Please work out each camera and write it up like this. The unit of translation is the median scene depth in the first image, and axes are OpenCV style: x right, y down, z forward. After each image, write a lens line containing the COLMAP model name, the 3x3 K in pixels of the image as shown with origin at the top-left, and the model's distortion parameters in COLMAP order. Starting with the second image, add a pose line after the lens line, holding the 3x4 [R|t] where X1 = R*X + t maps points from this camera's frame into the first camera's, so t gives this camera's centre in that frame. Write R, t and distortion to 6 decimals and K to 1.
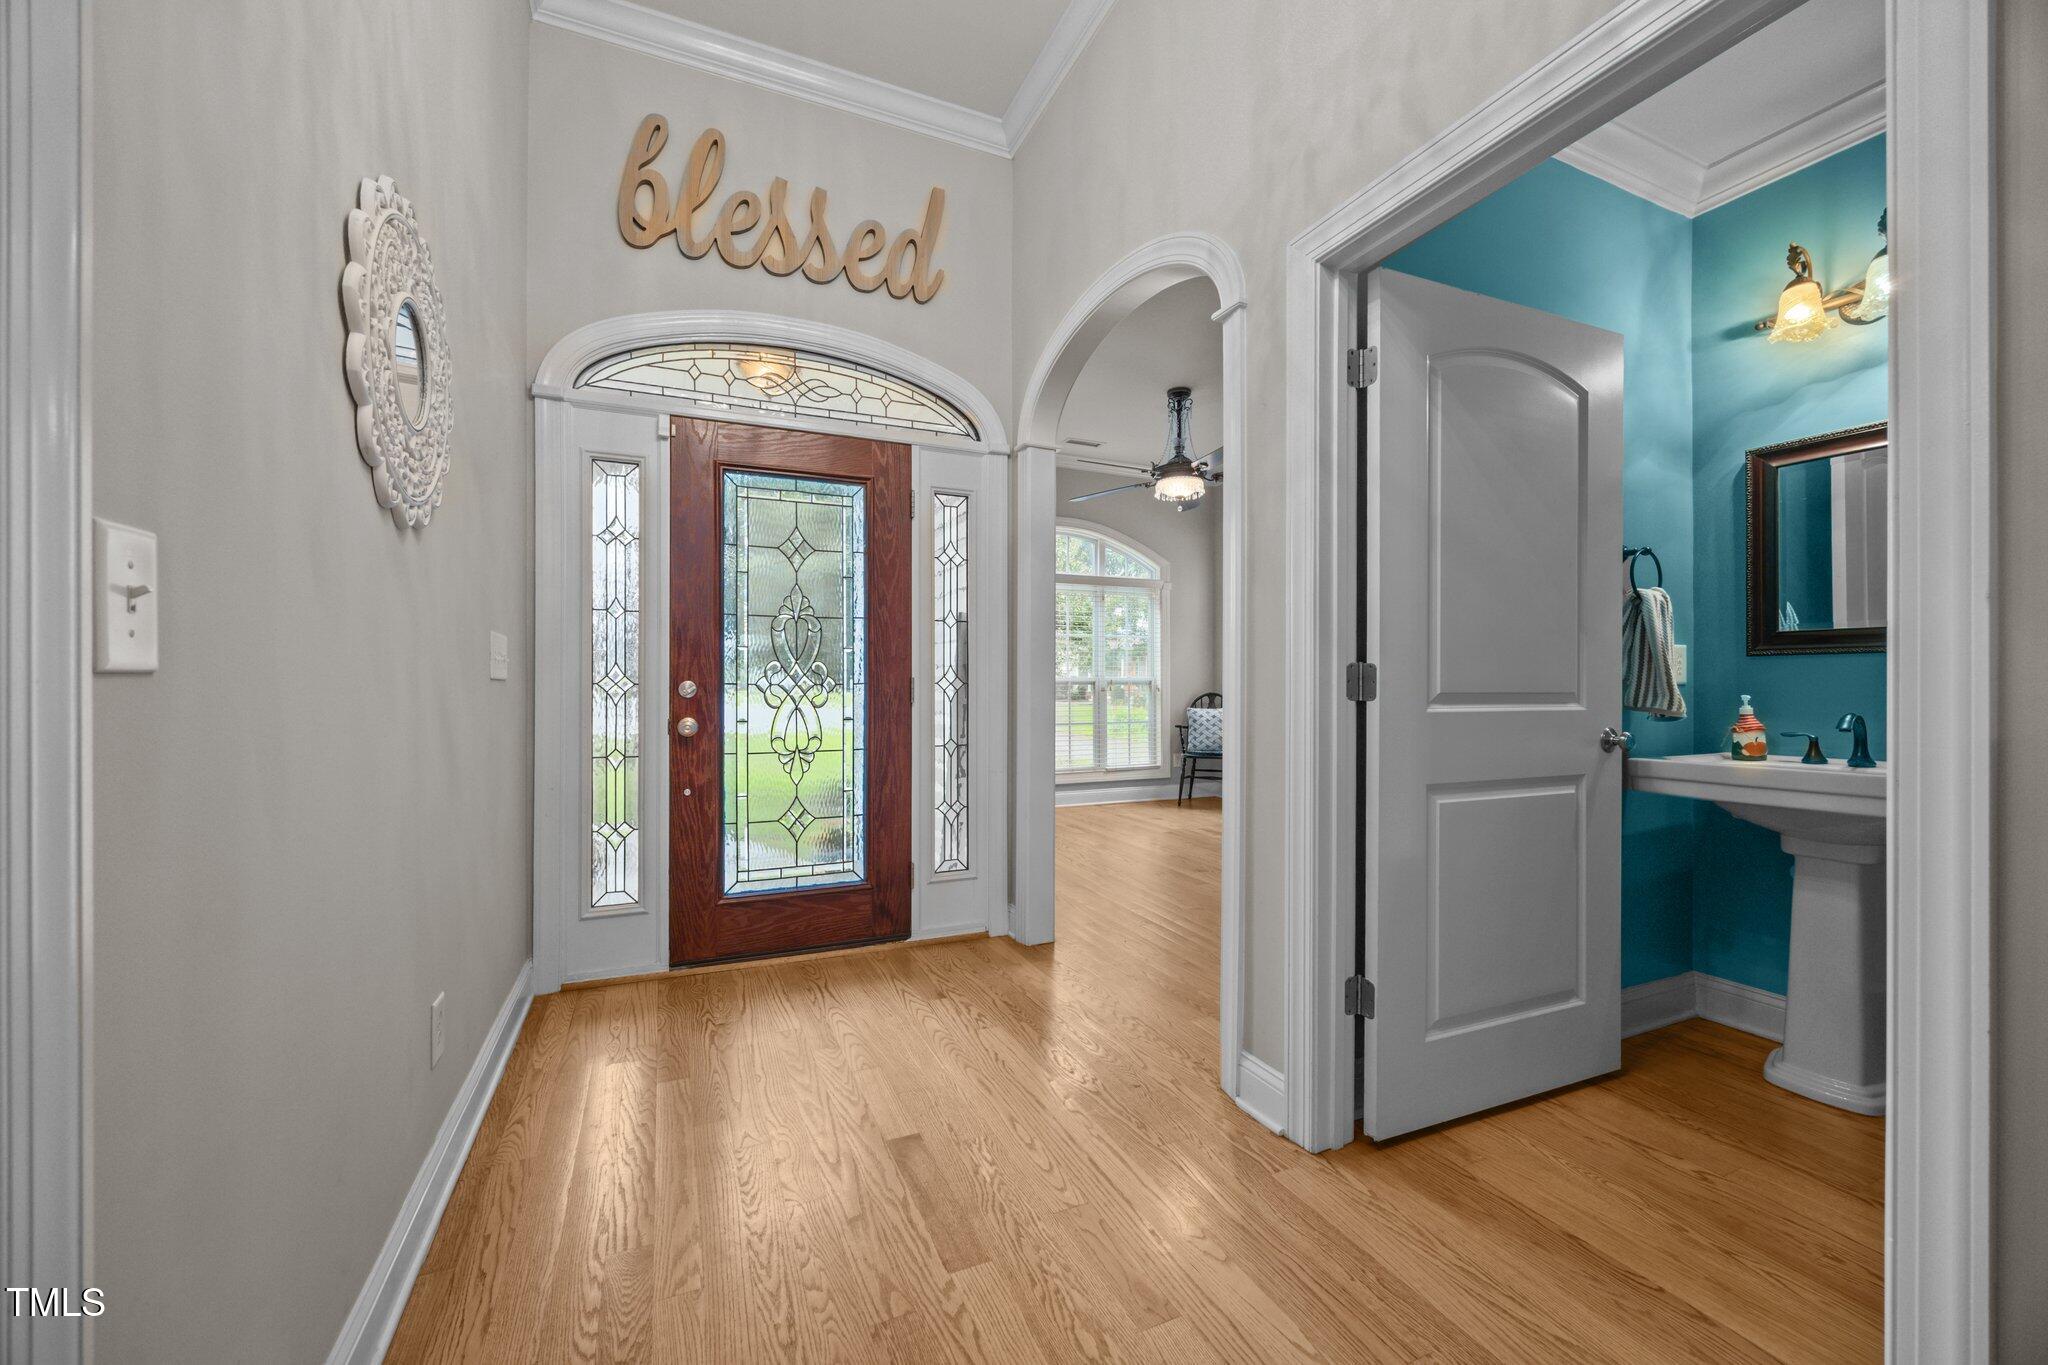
lens RADIAL K [[799.6, 0, 1015.6], [0, 799.6, 683.5], [0, 0, 1]] dist [-0.000563, -0.000291]
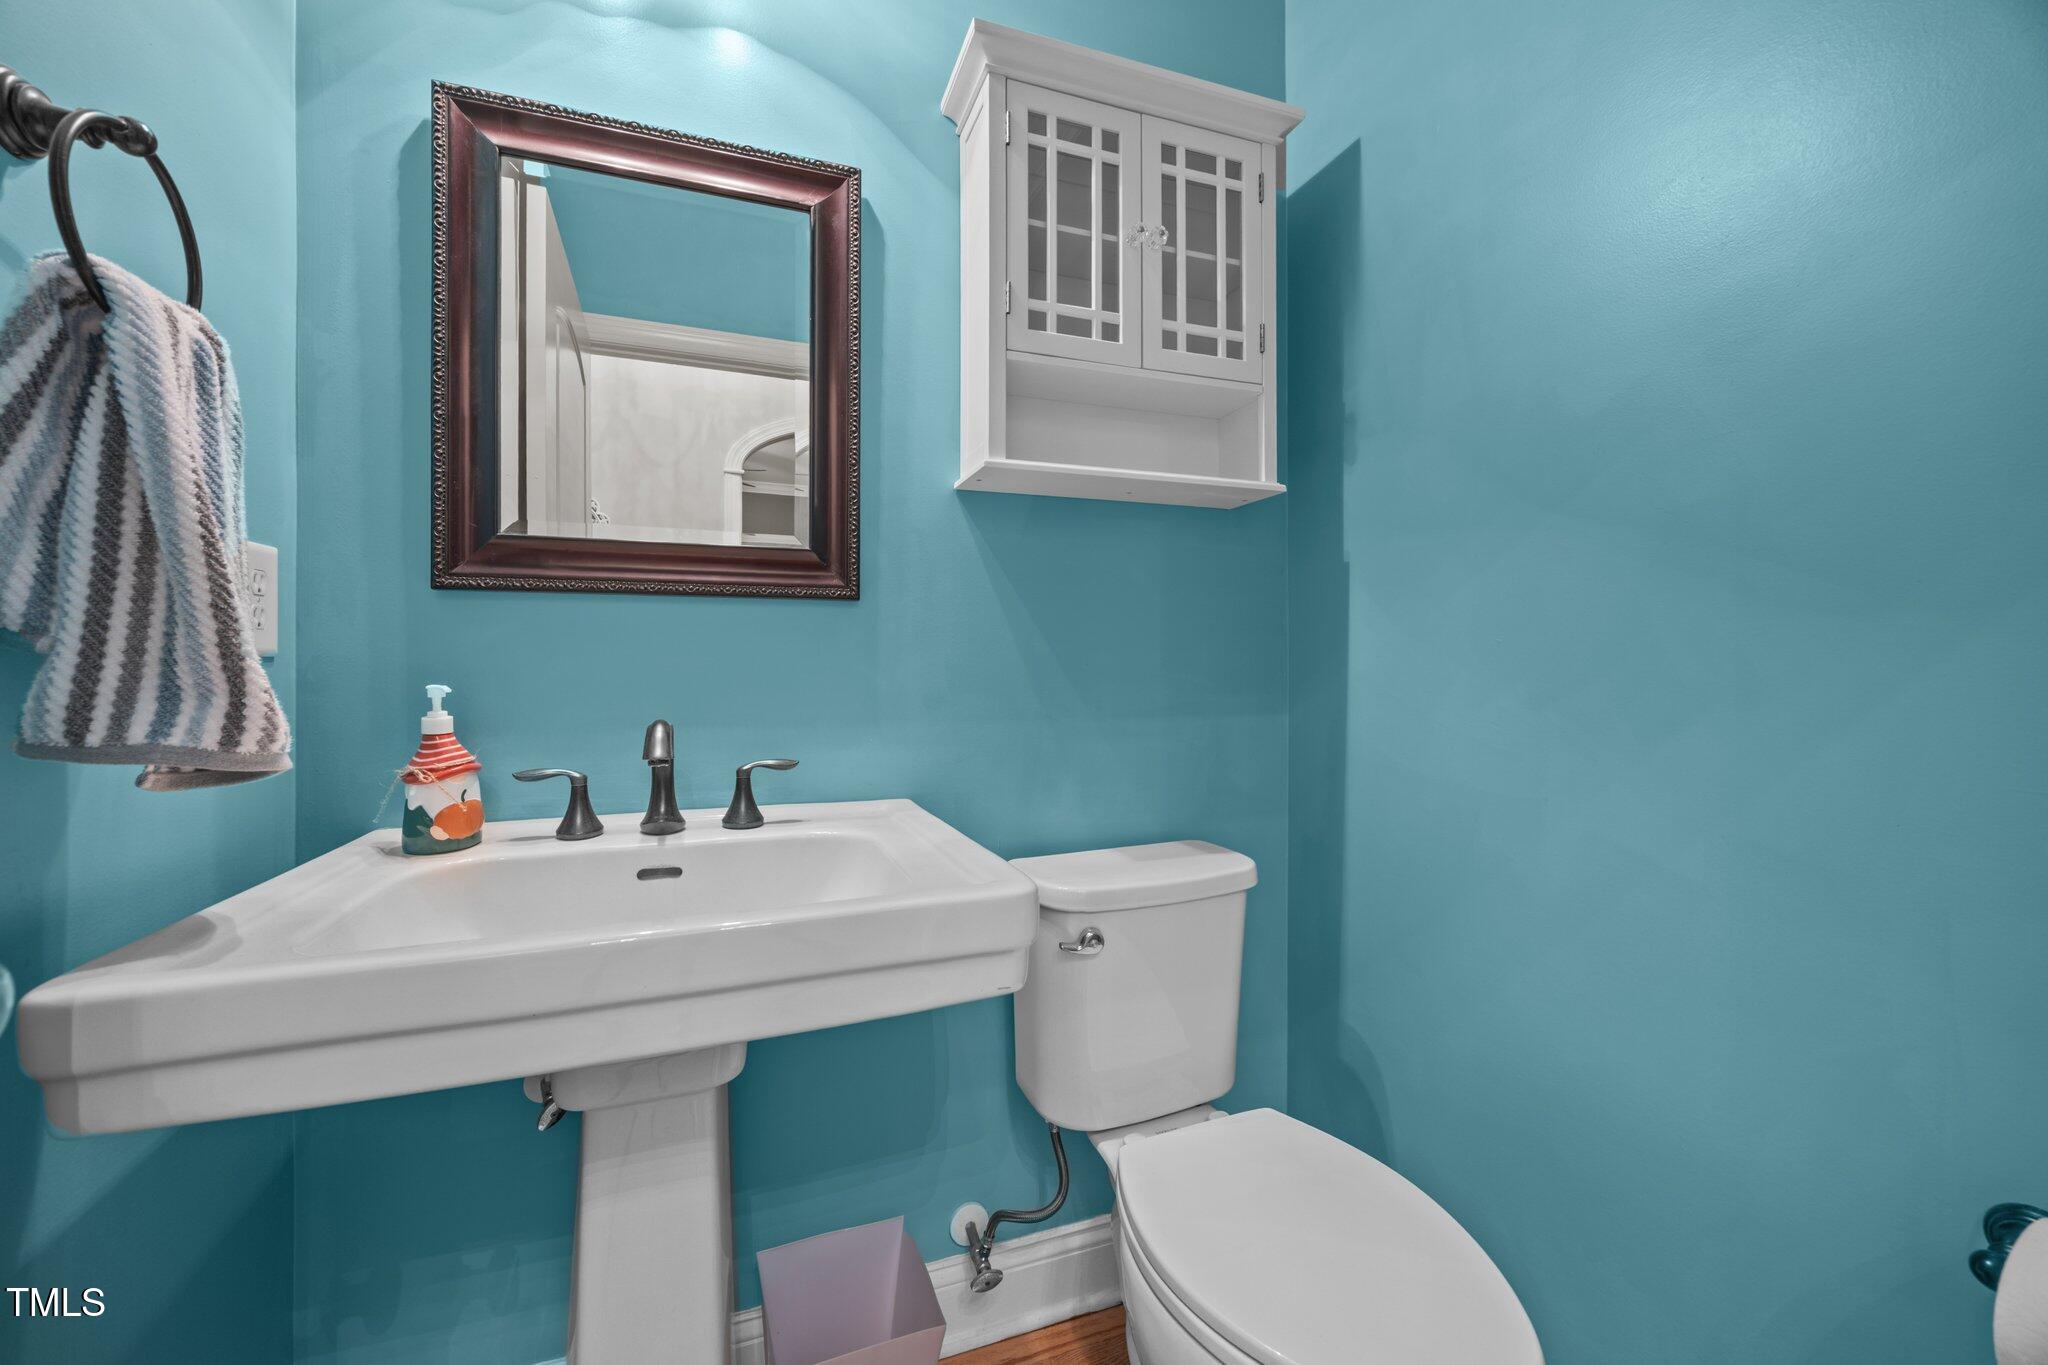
lens RADIAL K [[799.6, 0, 1022.3], [0, 799.6, 668.0], [0, 0, 1]] dist [-0.000563, -0.000291]
pose [[0.093621, -0.003387, 0.995602, 0.553574], [-0.004829, 0.999981, 0.003856, 0.003300], [-0.995596, -0.005169, 0.093603, 0.682159]]
